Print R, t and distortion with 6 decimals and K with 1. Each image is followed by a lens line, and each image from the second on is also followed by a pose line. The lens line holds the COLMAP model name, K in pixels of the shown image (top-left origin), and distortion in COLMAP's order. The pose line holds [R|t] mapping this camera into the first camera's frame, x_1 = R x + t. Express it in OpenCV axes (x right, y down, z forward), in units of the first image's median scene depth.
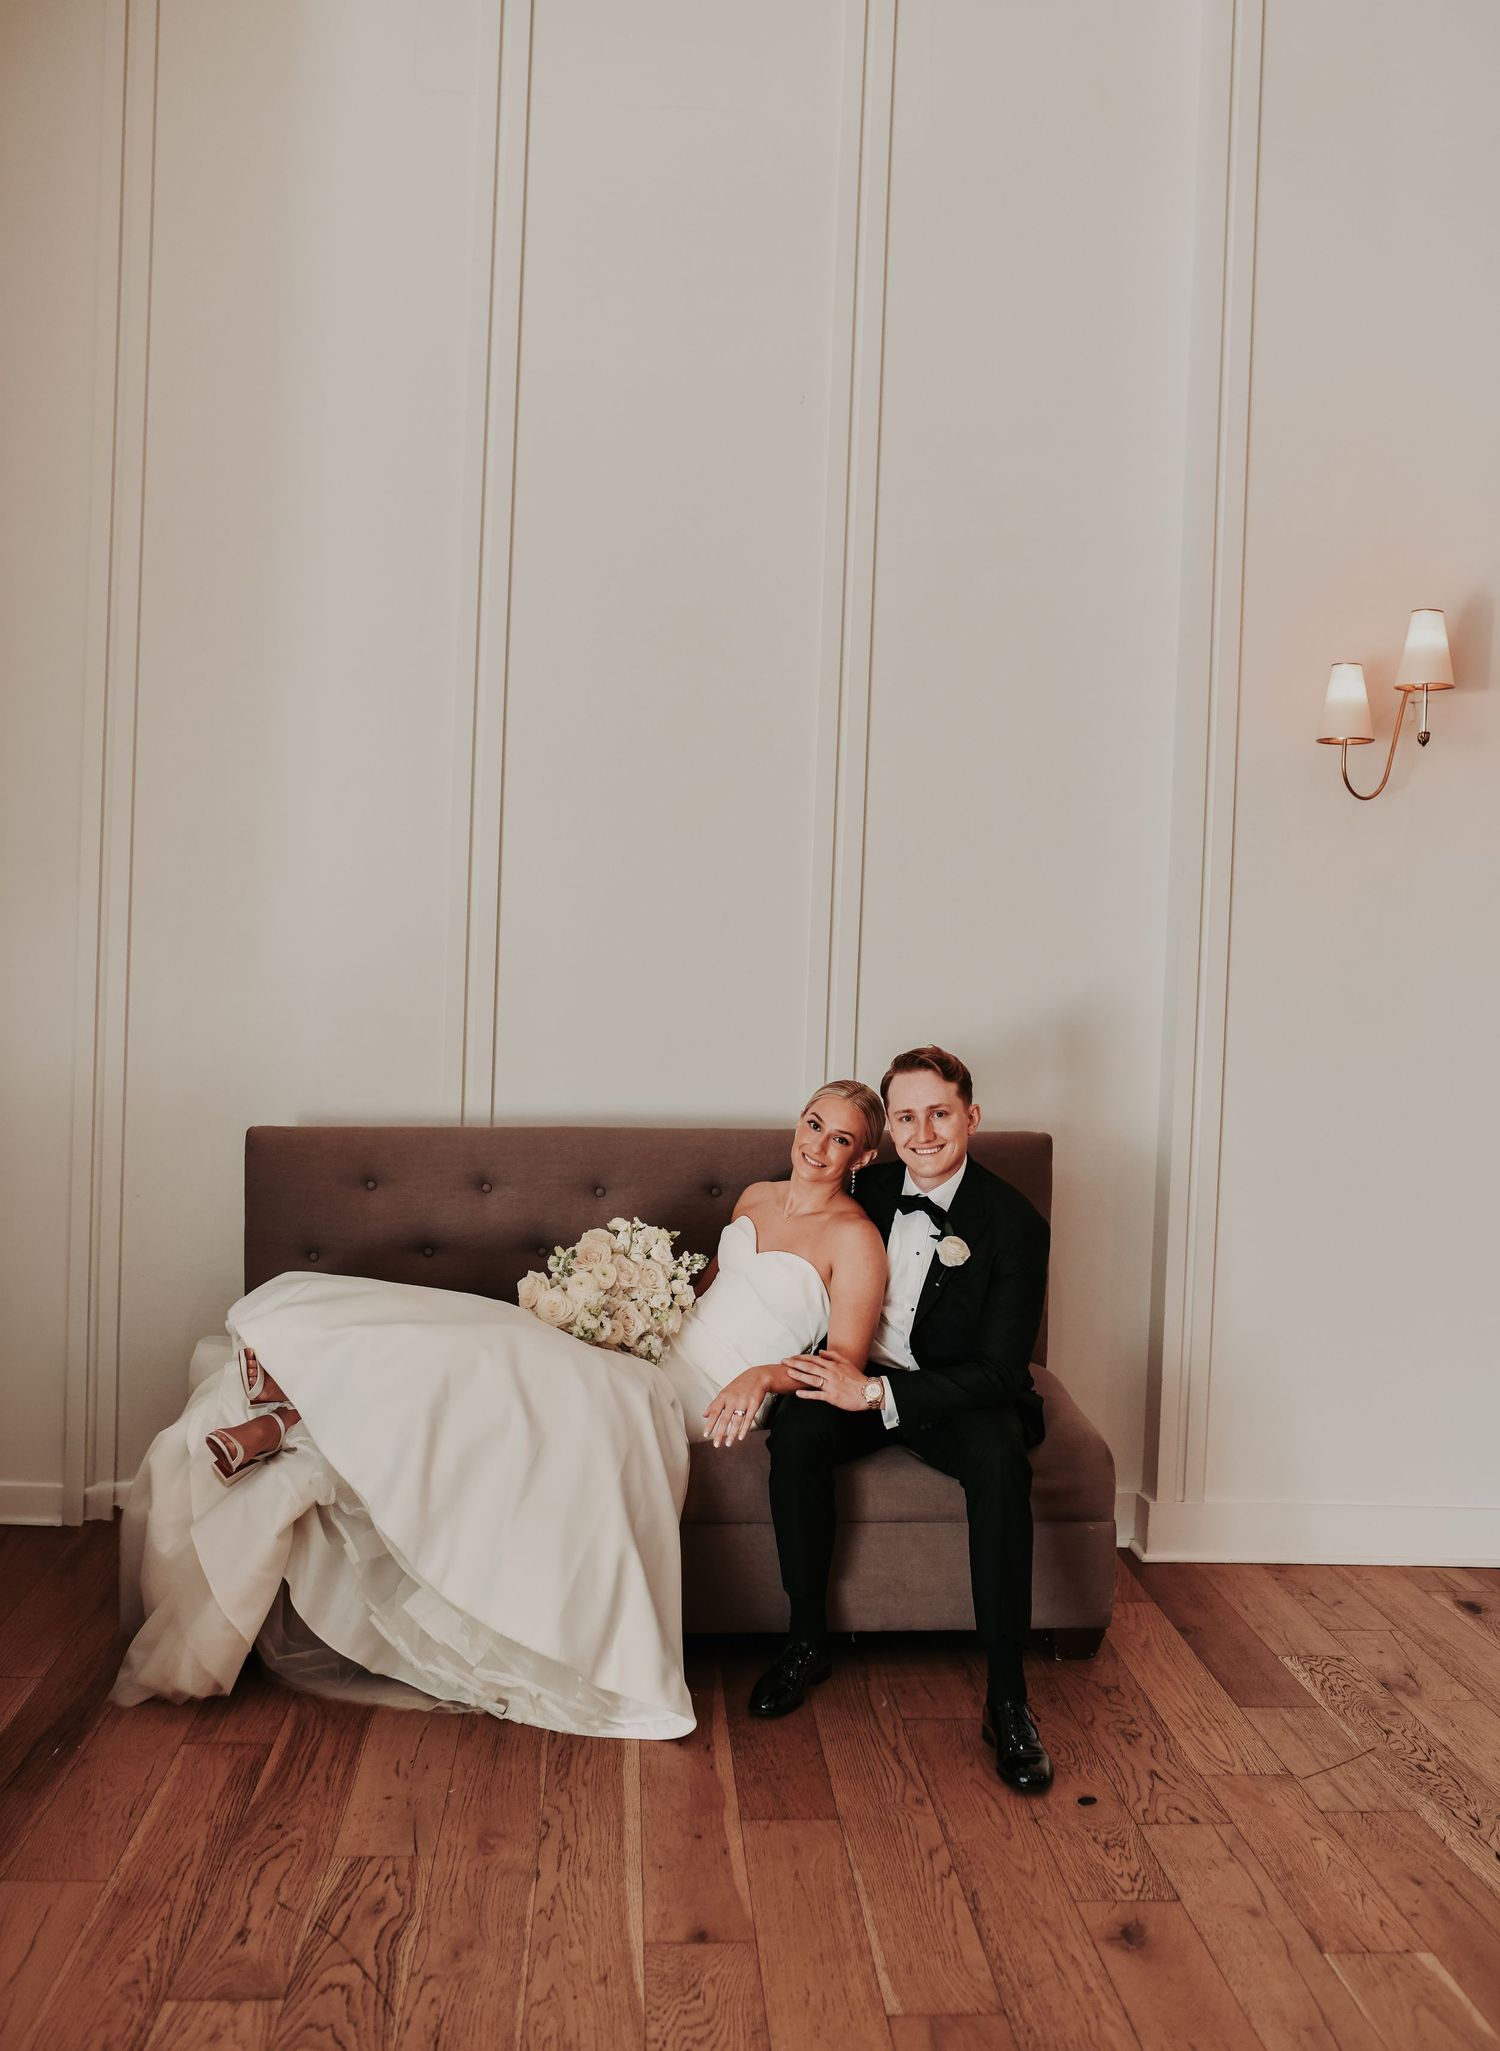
lens RADIAL K [[2082.3, 0, 750.0], [0, 2082.3, 1025.5], [0, 0, 1]] dist [-0.005017, -0.003655]
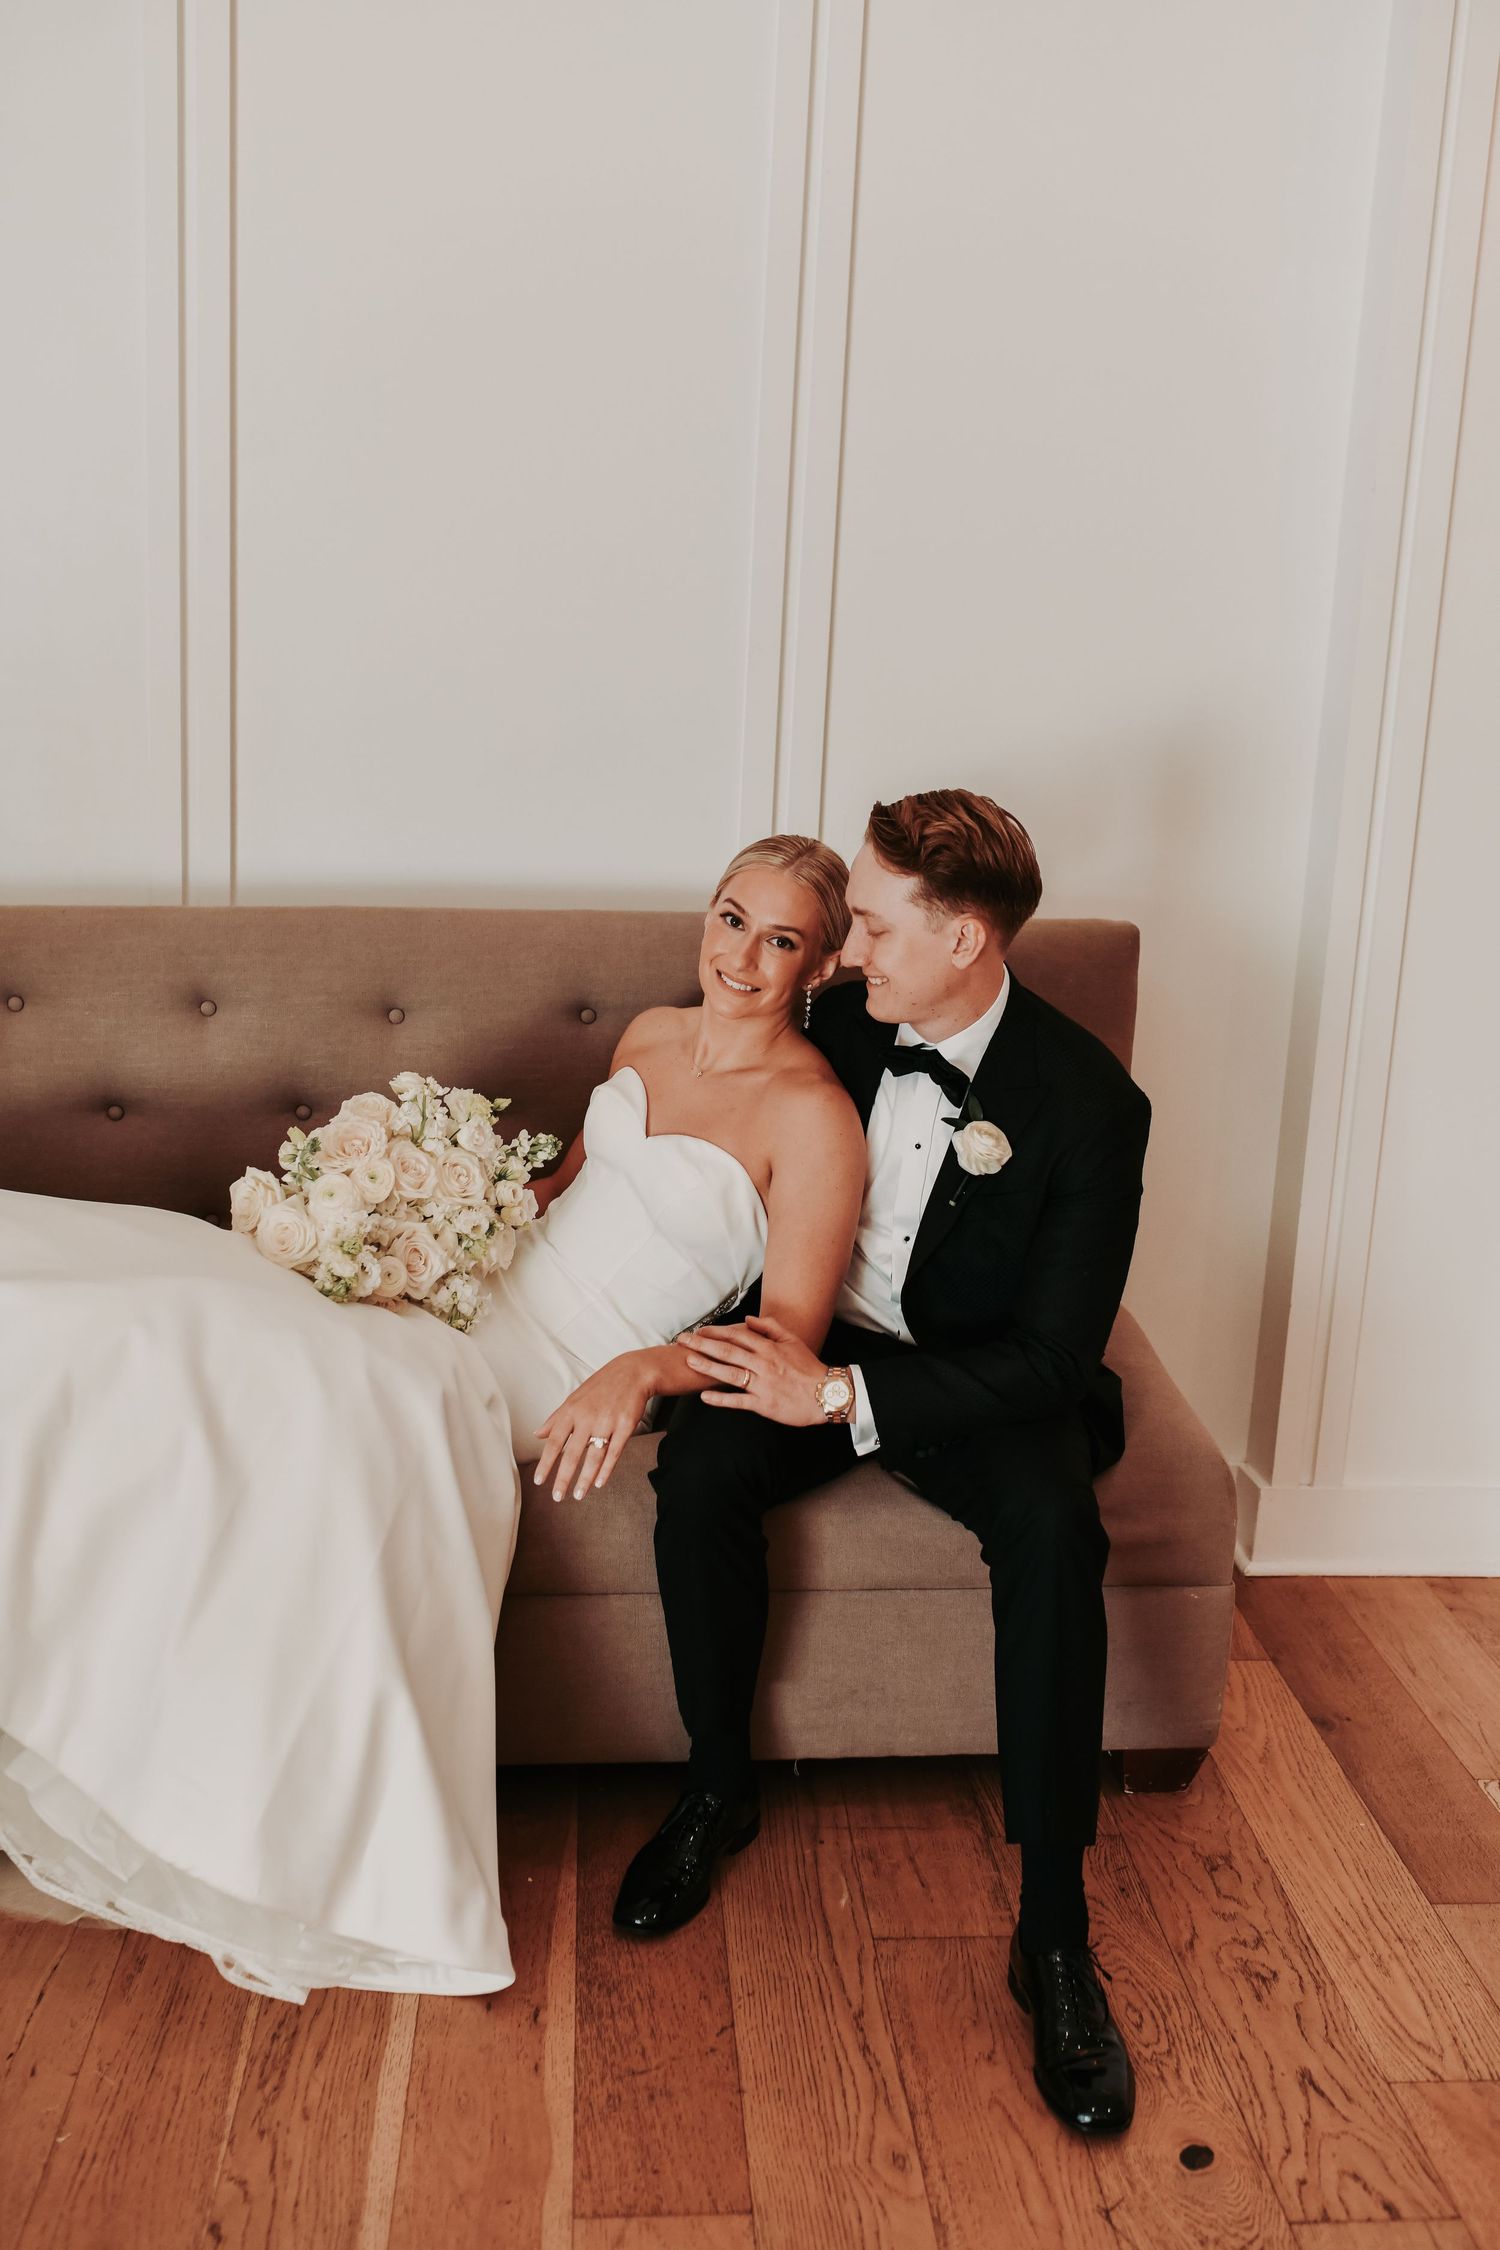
lens RADIAL K [[2150.9, 0, 742.0], [0, 2150.9, 1142.7], [0, 0, 1]] dist [-0.079670, 0.102231]
pose [[0.999948, 0.009285, 0.004259, 0.029801], [-0.009927, 0.981653, 0.190419, -0.003916], [-0.002413, -0.190452, 0.981694, 0.427543]]
